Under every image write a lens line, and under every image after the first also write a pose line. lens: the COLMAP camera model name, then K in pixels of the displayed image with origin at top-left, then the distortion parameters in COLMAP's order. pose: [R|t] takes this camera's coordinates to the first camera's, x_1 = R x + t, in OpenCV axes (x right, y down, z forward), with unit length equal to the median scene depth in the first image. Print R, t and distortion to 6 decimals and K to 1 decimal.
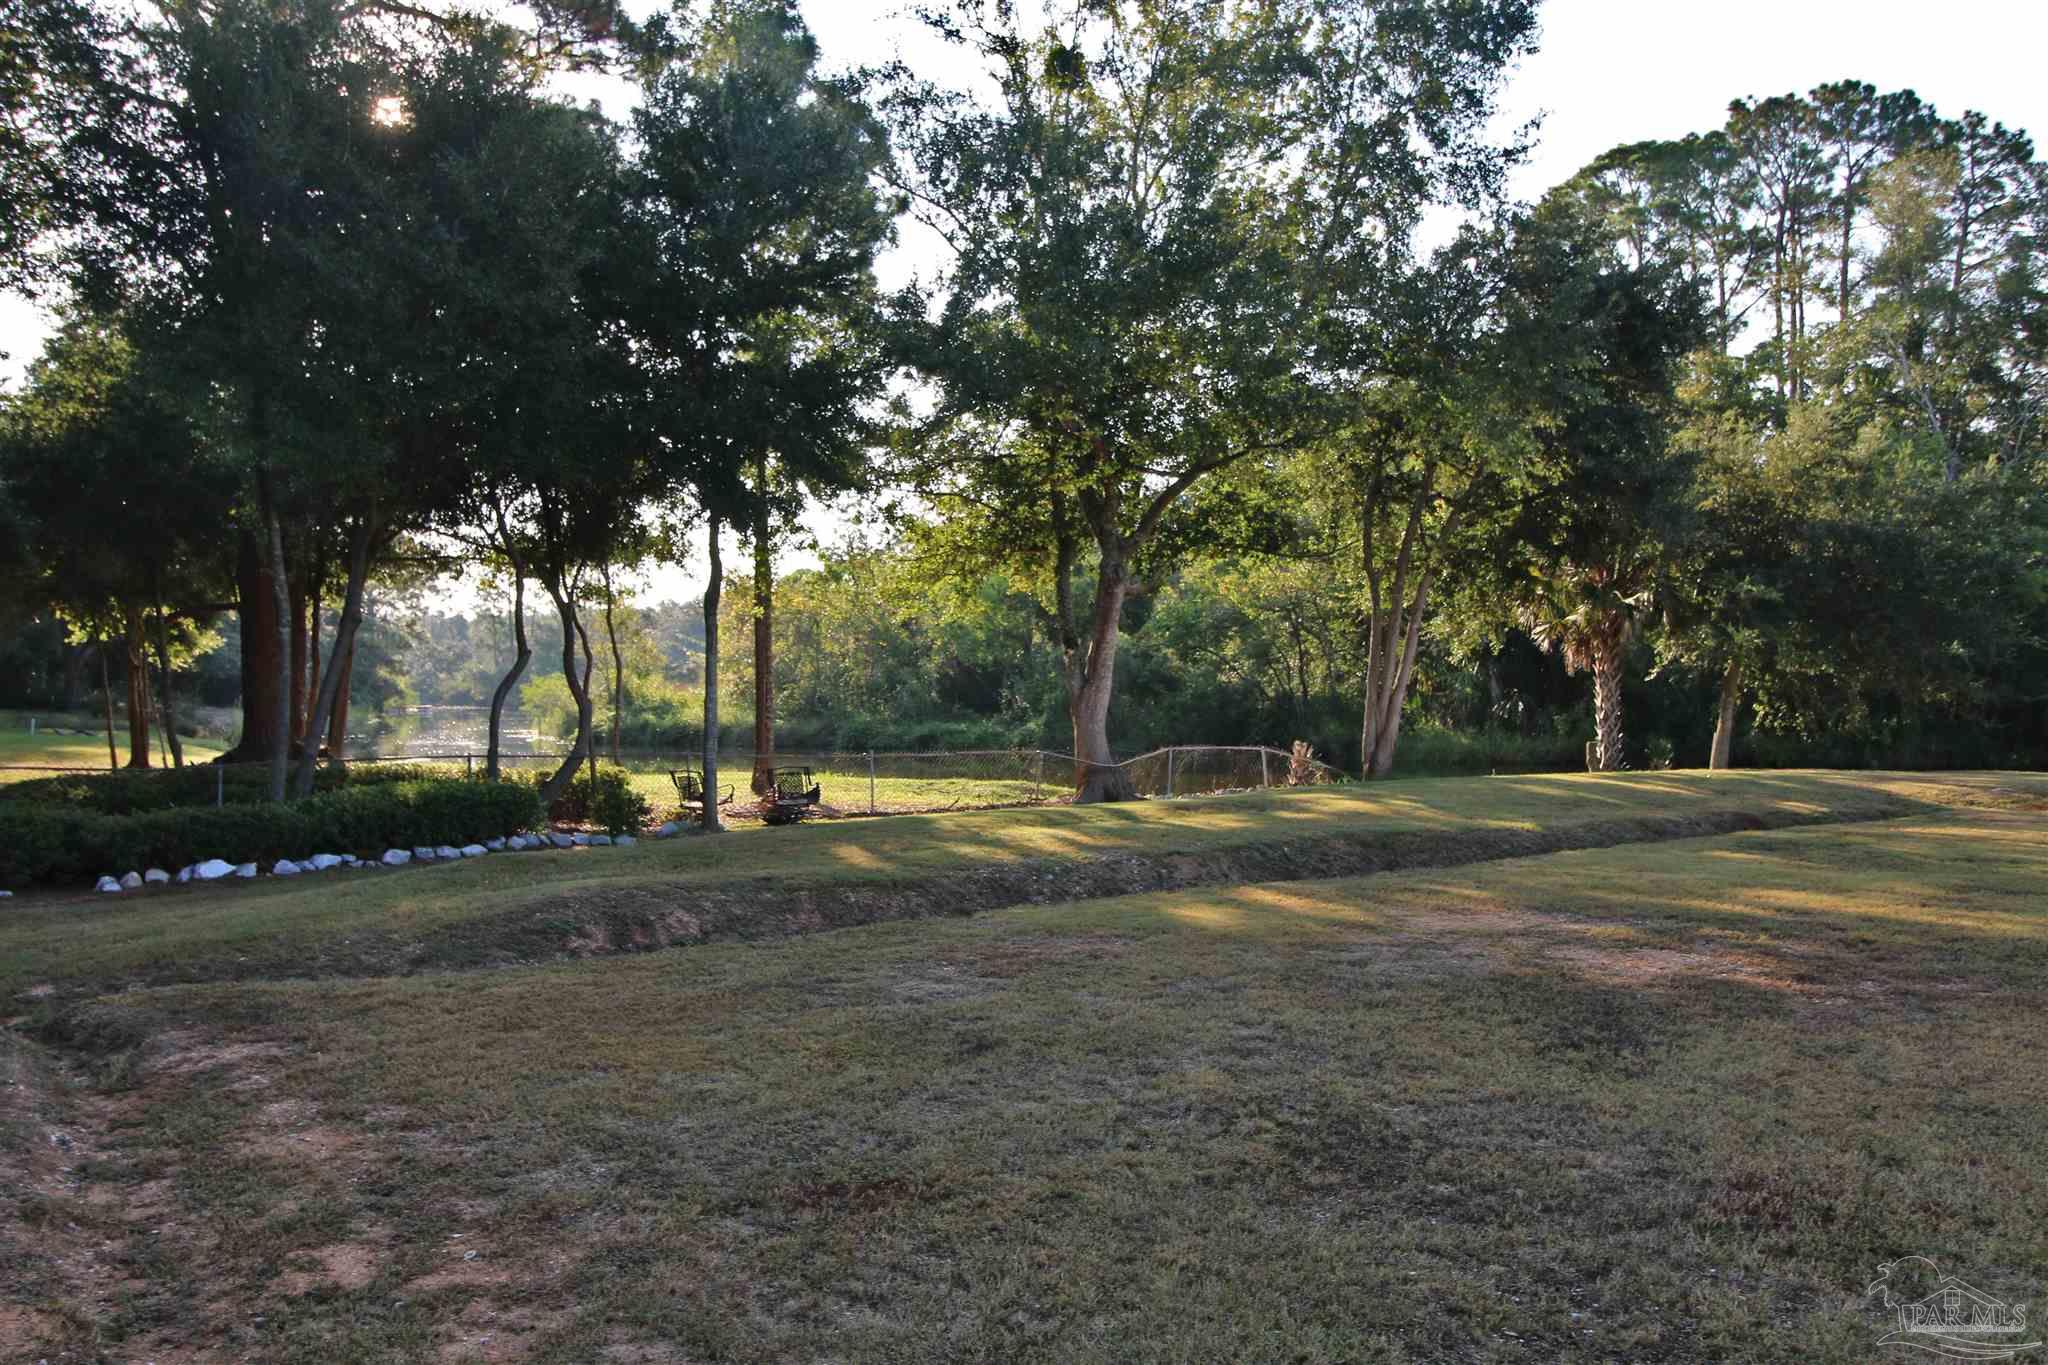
lens RADIAL K [[1667.9, 0, 1024.0], [0, 1667.9, 682.5], [0, 0, 1]] dist [0.012432, 0.002408]
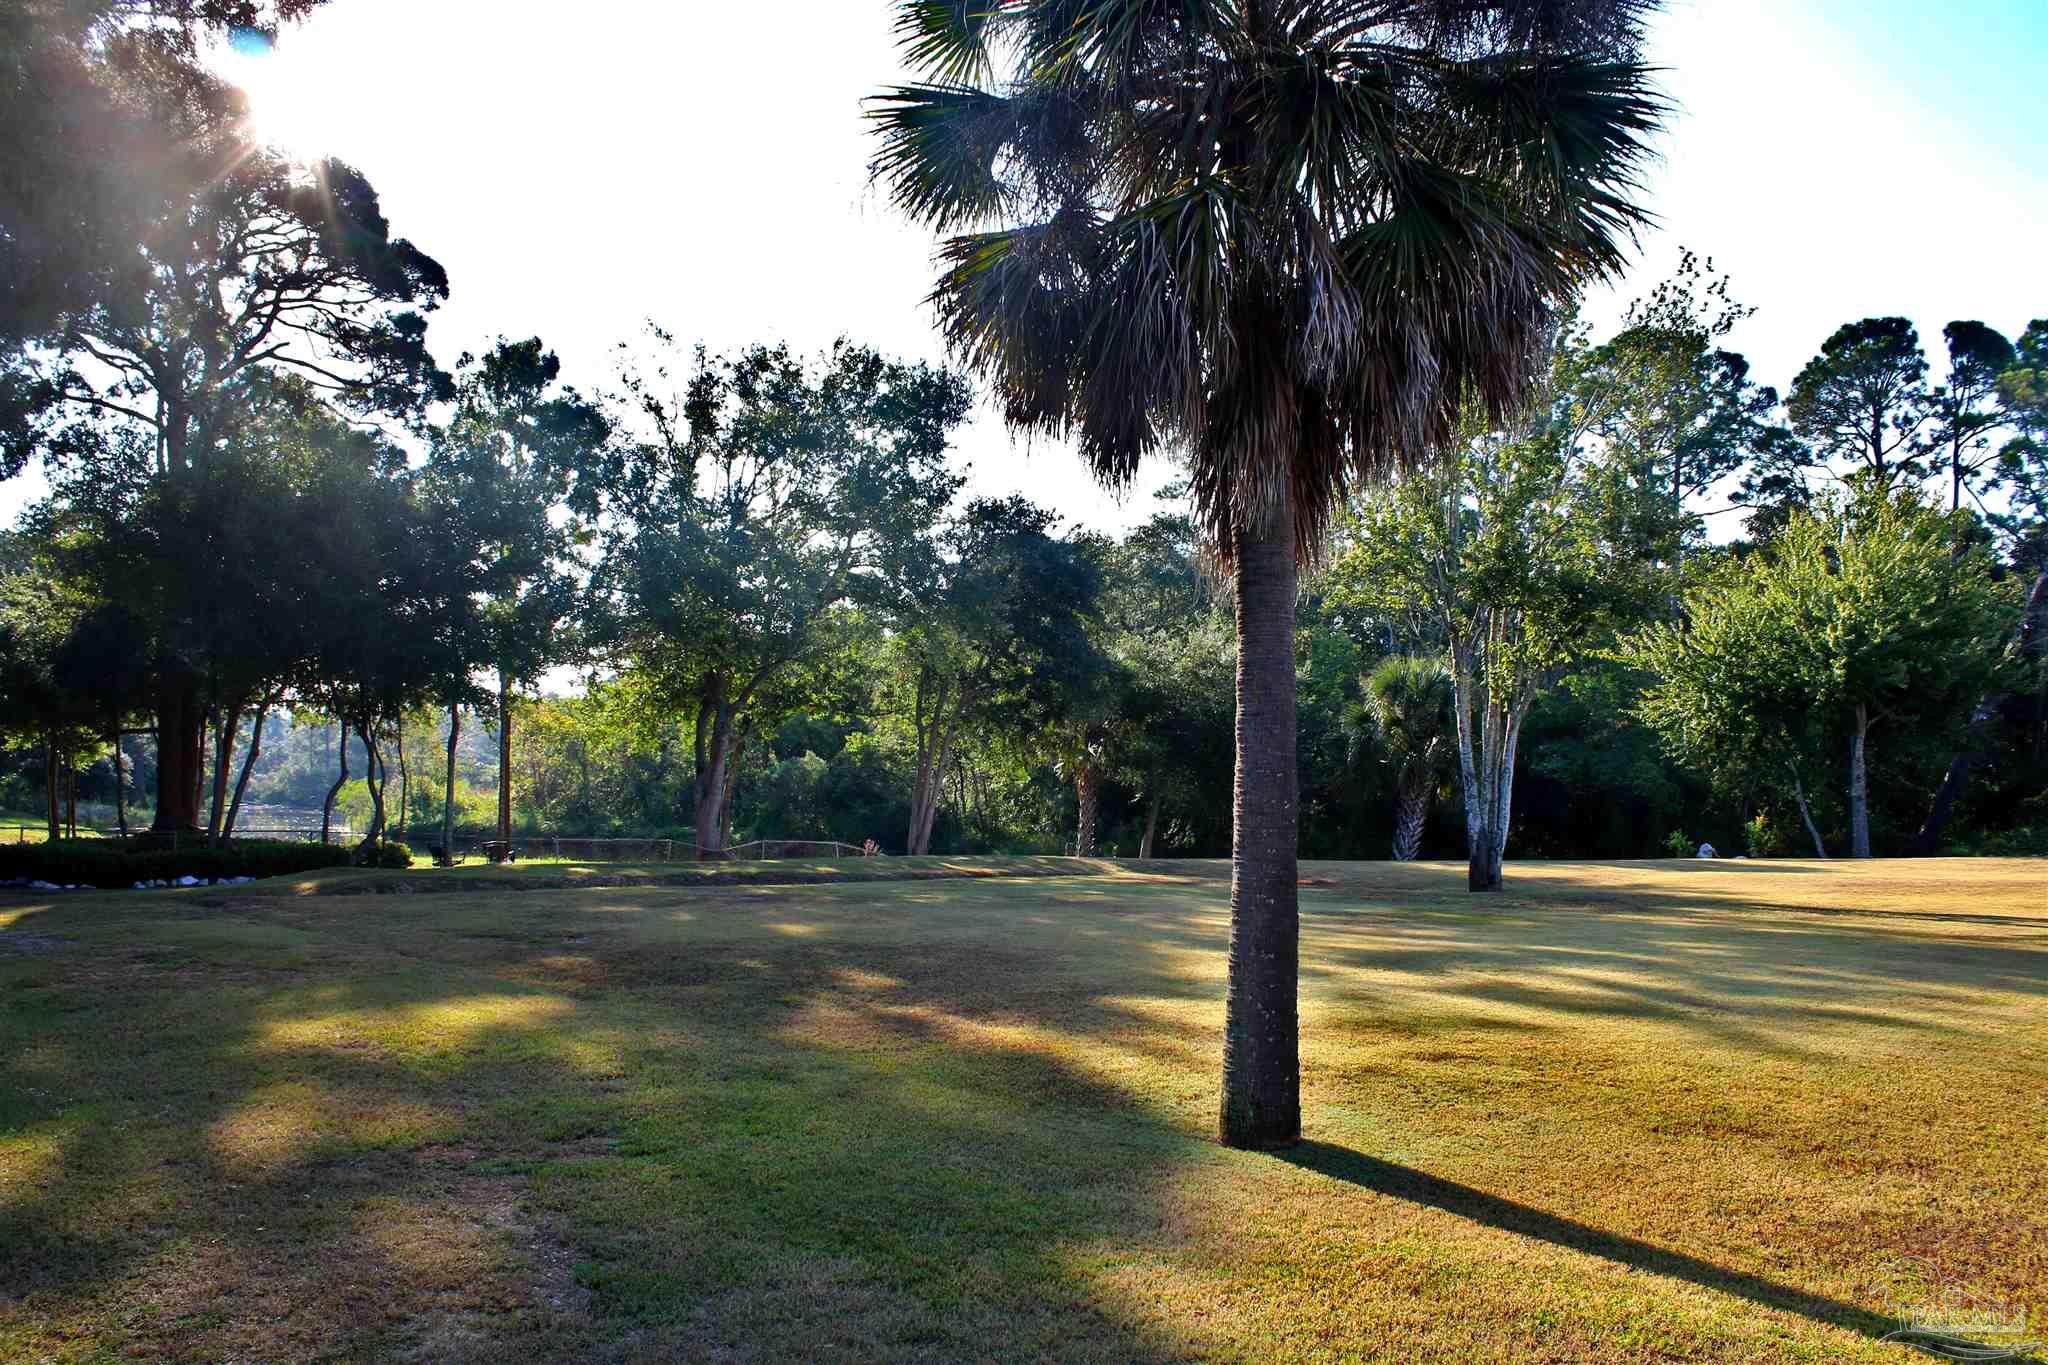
lens RADIAL K [[1684.2, 0, 1021.0], [0, 1684.2, 689.4], [0, 0, 1]] dist [-0.159890, 0.141255]
pose [[0.994374, 0.024007, 0.103173, 0.104349], [-0.017383, 0.997758, -0.064623, -0.002741], [-0.104493, 0.062466, 0.992562, -0.367175]]
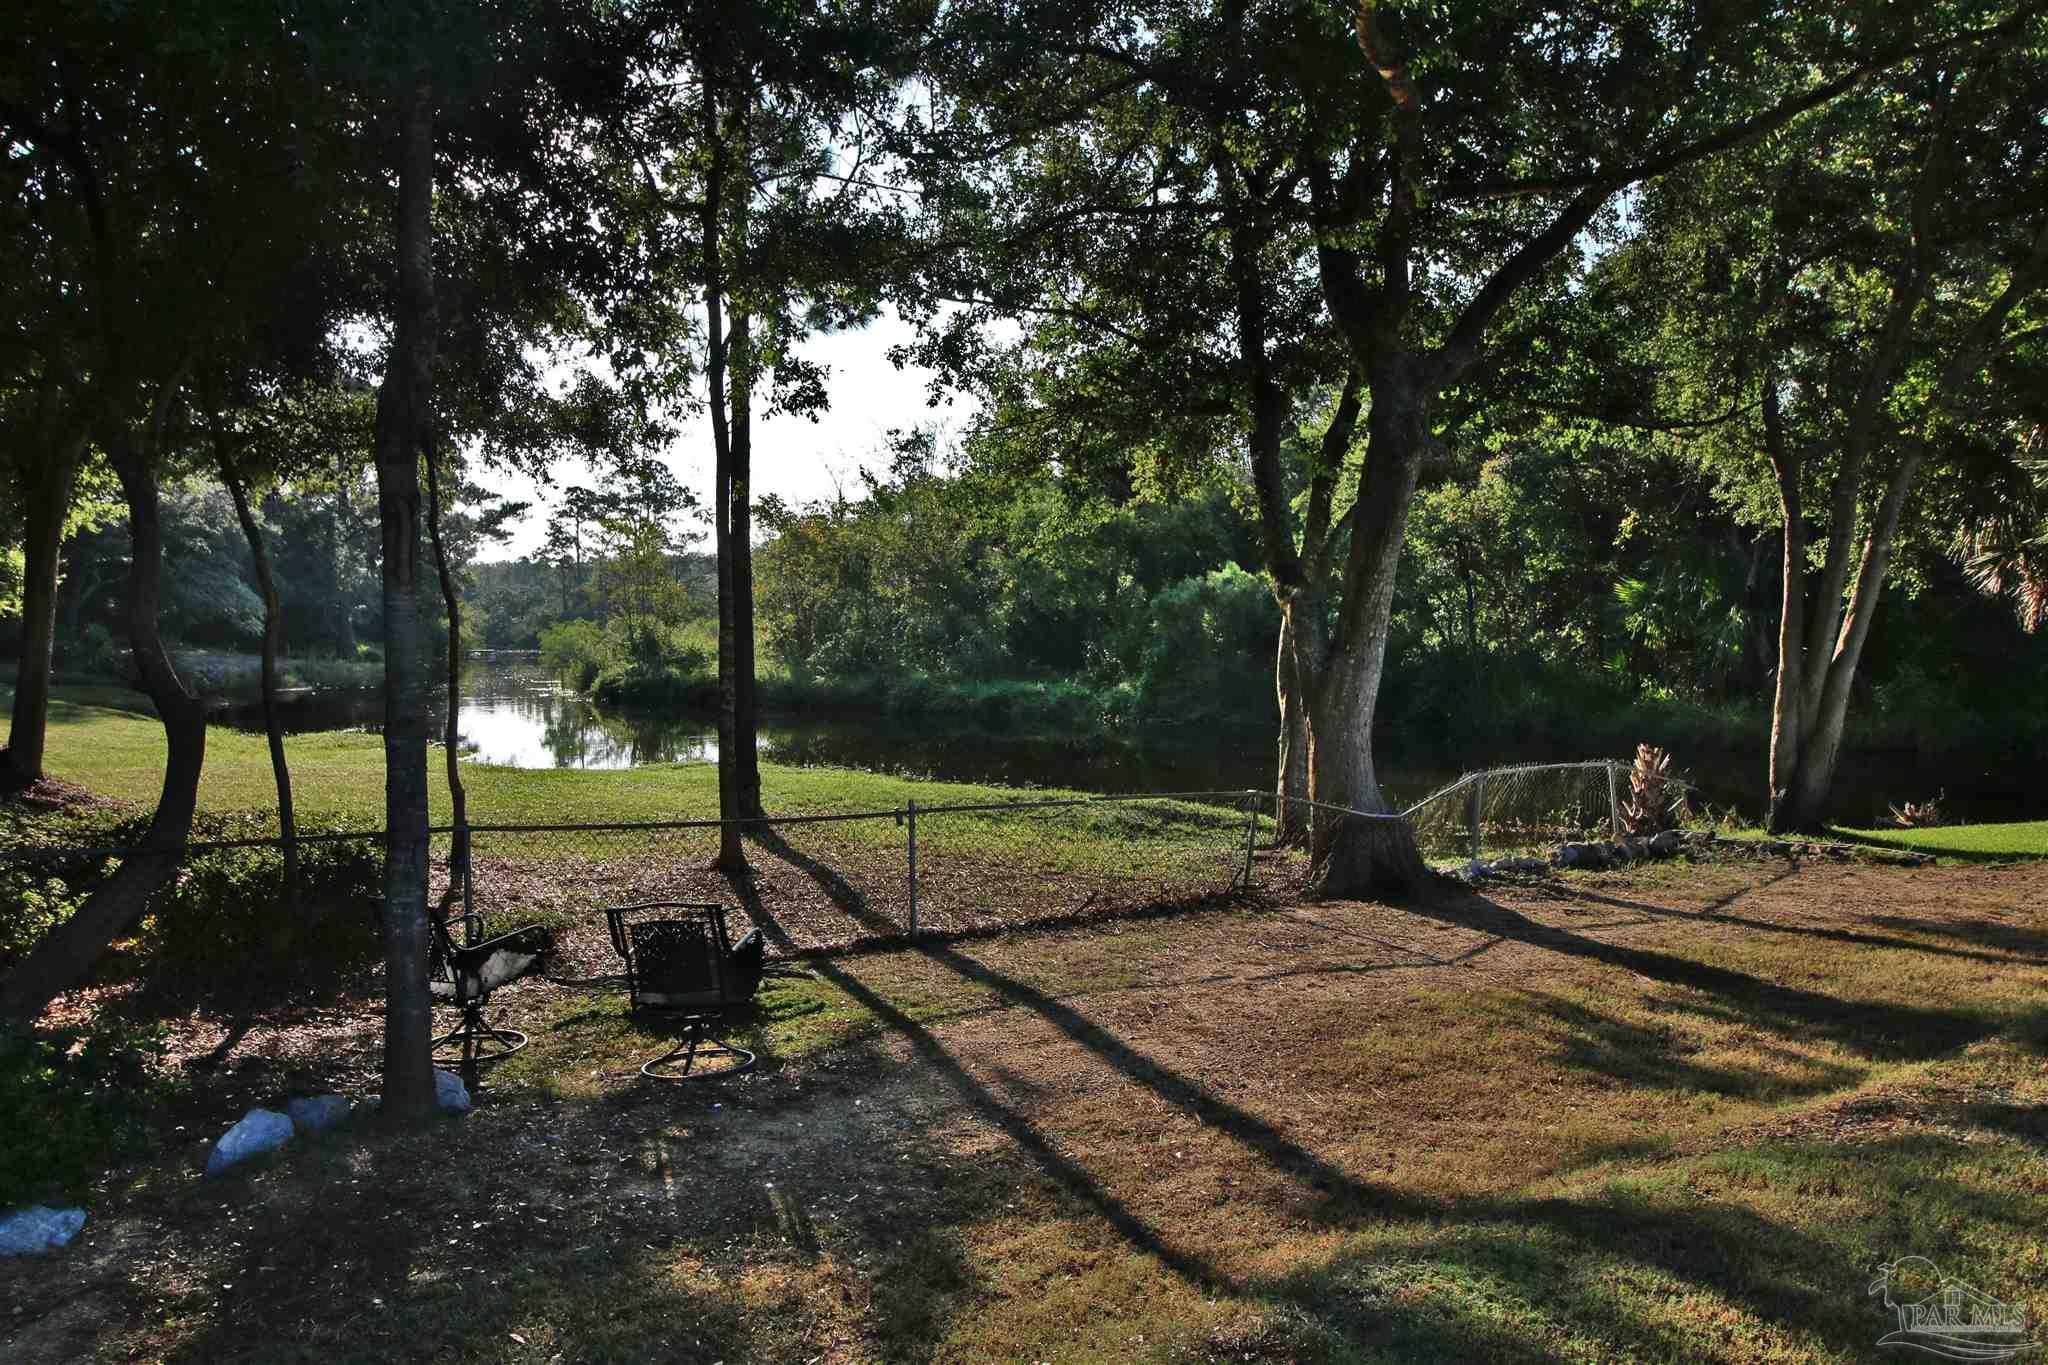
lens RADIAL K [[1560.8, 0, 1024.0], [0, 1560.8, 682.5], [0, 0, 1]] dist [0.030733, 0.001698]
pose [[0.999417, 0.005344, -0.033724, -0.026076], [-0.004152, 0.999368, 0.035302, -0.004032], [0.033892, -0.035142, 0.998807, 0.325420]]
